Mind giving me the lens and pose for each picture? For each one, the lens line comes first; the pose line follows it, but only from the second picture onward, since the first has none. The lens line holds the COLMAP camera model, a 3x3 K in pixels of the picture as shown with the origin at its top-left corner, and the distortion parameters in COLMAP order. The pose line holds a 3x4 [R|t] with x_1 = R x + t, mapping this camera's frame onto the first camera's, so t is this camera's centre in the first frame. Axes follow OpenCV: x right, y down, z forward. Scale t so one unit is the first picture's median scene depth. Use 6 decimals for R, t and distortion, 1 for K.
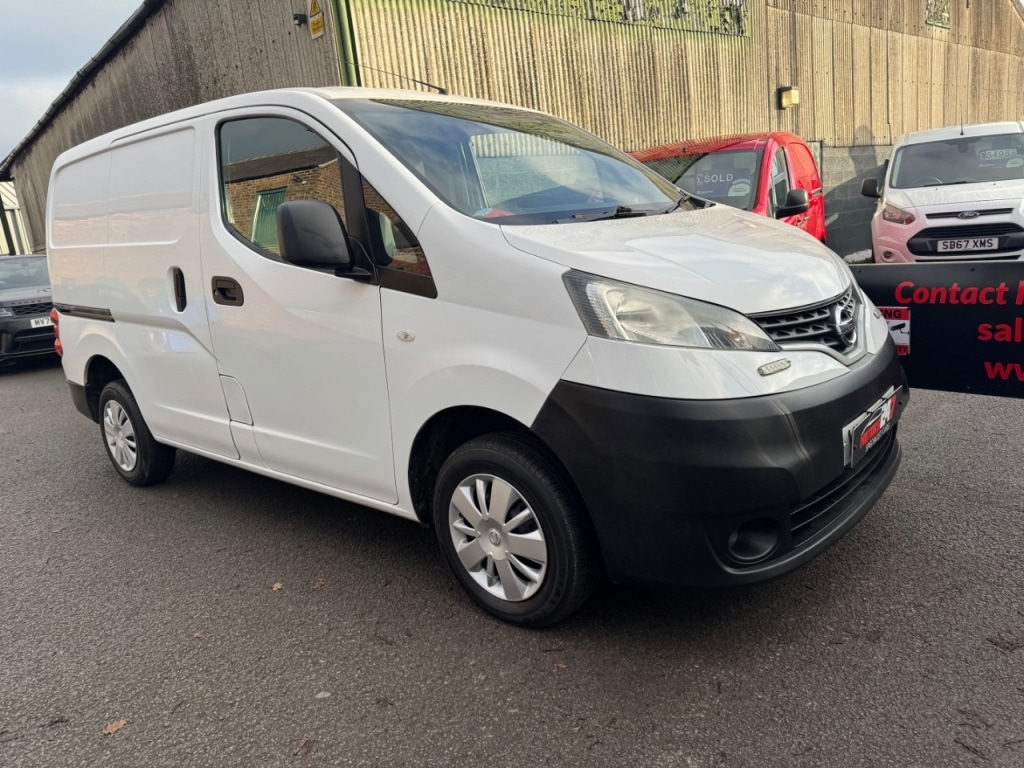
lens RADIAL K [[717.0, 0, 508.4], [0, 717.0, 386.2], [0, 0, 1]] dist [0.045709, -0.048716]
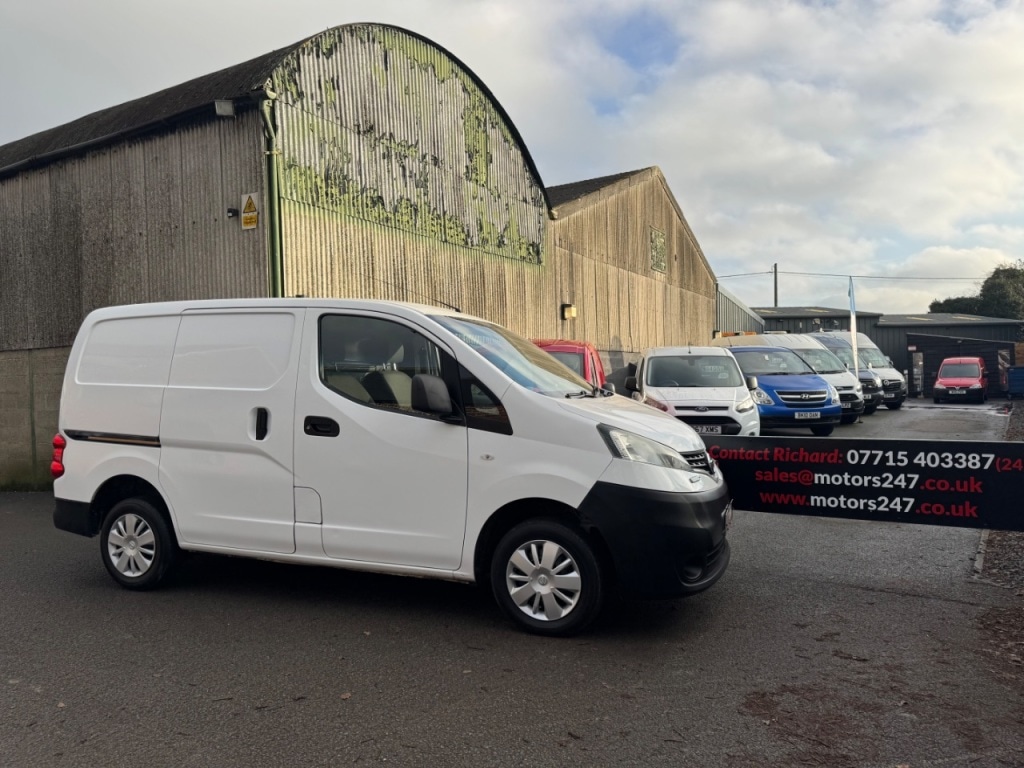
lens RADIAL K [[717.0, 0, 509.3], [0, 717.0, 389.8], [0, 0, 1]] dist [0.045709, -0.048716]
pose [[0.937840, 0.078987, 0.337960, -0.371581], [-0.000994, 0.974366, -0.224967, 0.084019], [-0.347066, 0.210648, 0.913878, -0.318889]]
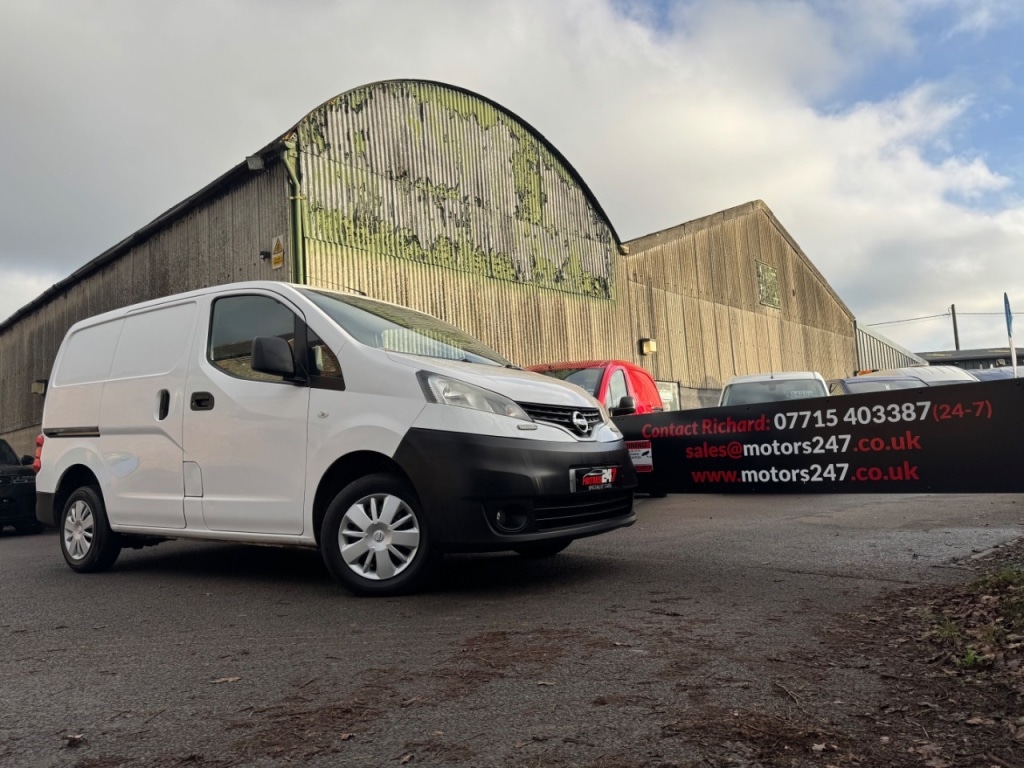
lens RADIAL K [[717.0, 0, 516.1], [0, 717.0, 387.1], [0, 0, 1]] dist [0.045709, -0.048716]
pose [[0.992214, 0.063555, 0.107111, 0.065059], [-0.025333, 0.945010, -0.326058, 0.219901], [-0.121943, 0.320805, 0.939262, -0.346145]]
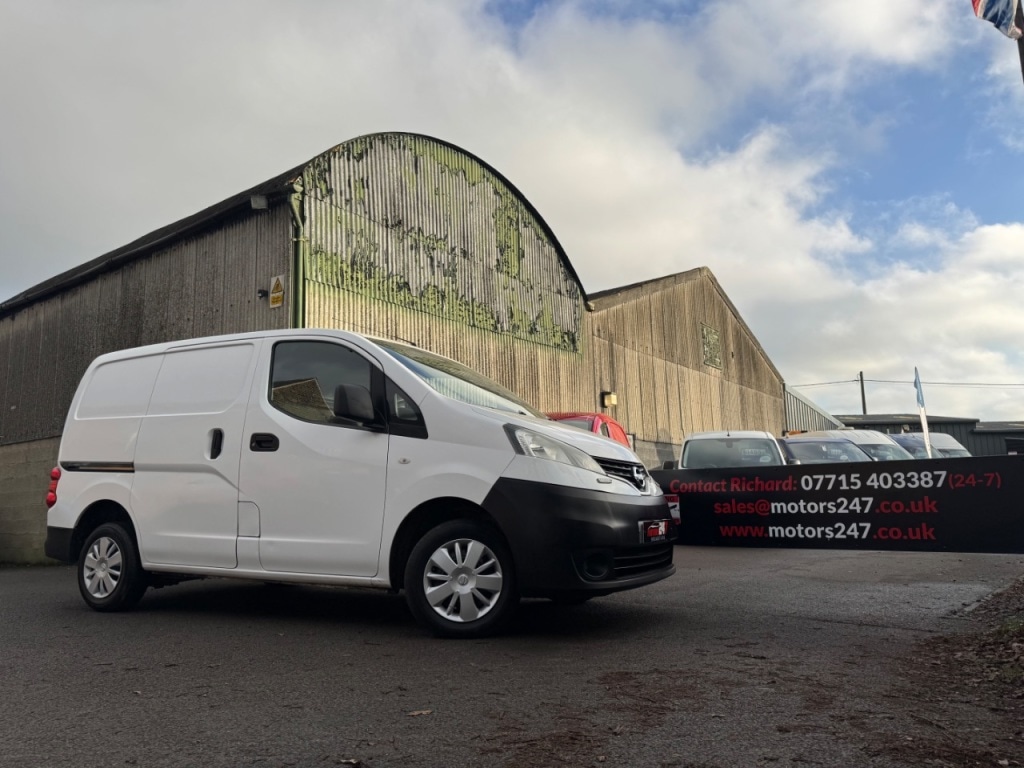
lens RADIAL K [[717.0, 0, 518.8], [0, 717.0, 392.0], [0, 0, 1]] dist [0.045709, -0.048716]
pose [[0.969724, 0.117883, 0.213869, -0.145537], [-0.028584, 0.924546, -0.379996, 0.235179], [-0.242527, 0.362378, 0.899924, -0.378869]]
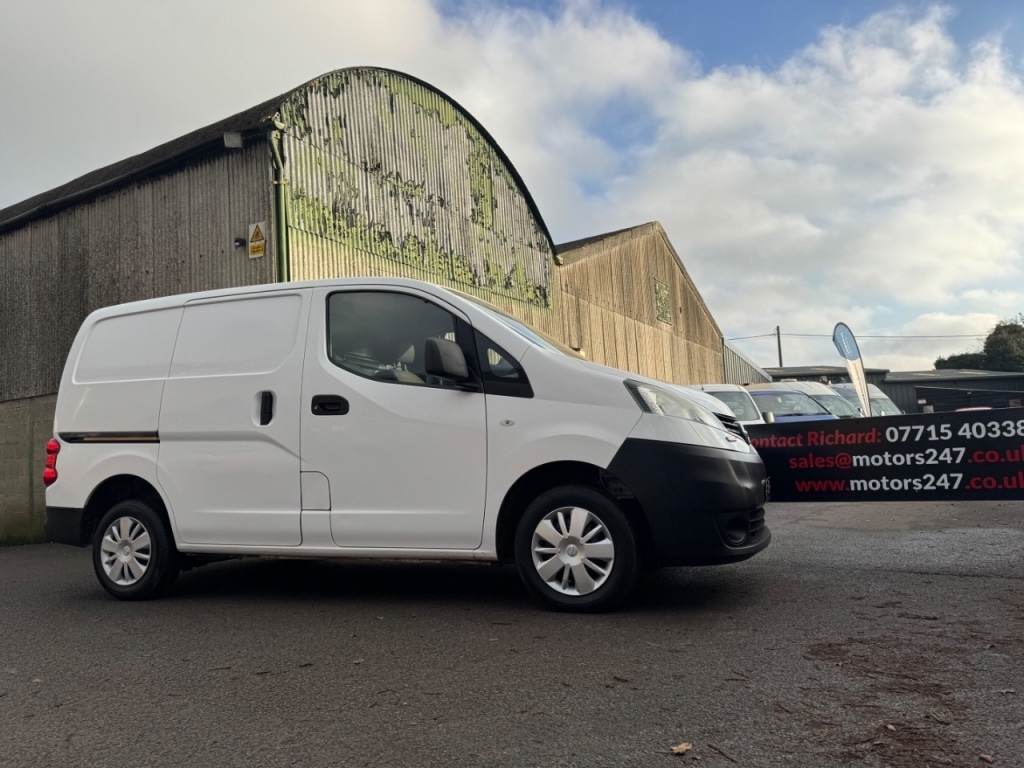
lens RADIAL K [[717.0, 0, 515.7], [0, 717.0, 390.4], [0, 0, 1]] dist [0.045709, -0.048716]
pose [[0.940517, 0.087350, 0.328326, -0.356570], [0.026841, 0.944260, -0.328103, 0.207932], [-0.338685, 0.317399, 0.885748, -0.226919]]
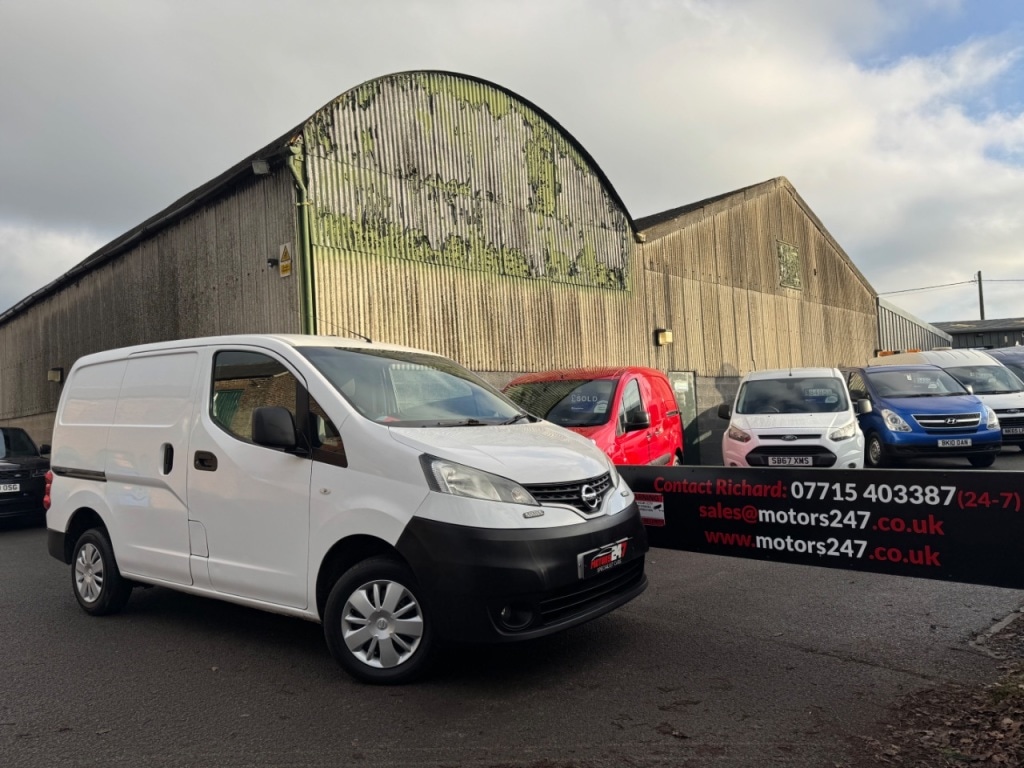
lens RADIAL K [[717.0, 0, 515.3], [0, 717.0, 391.7], [0, 0, 1]] dist [0.045709, -0.048716]
pose [[0.994254, 0.059782, 0.088802, 0.069321], [-0.034407, 0.963982, -0.263731, 0.070054], [-0.101370, 0.259160, 0.960500, -0.361762]]
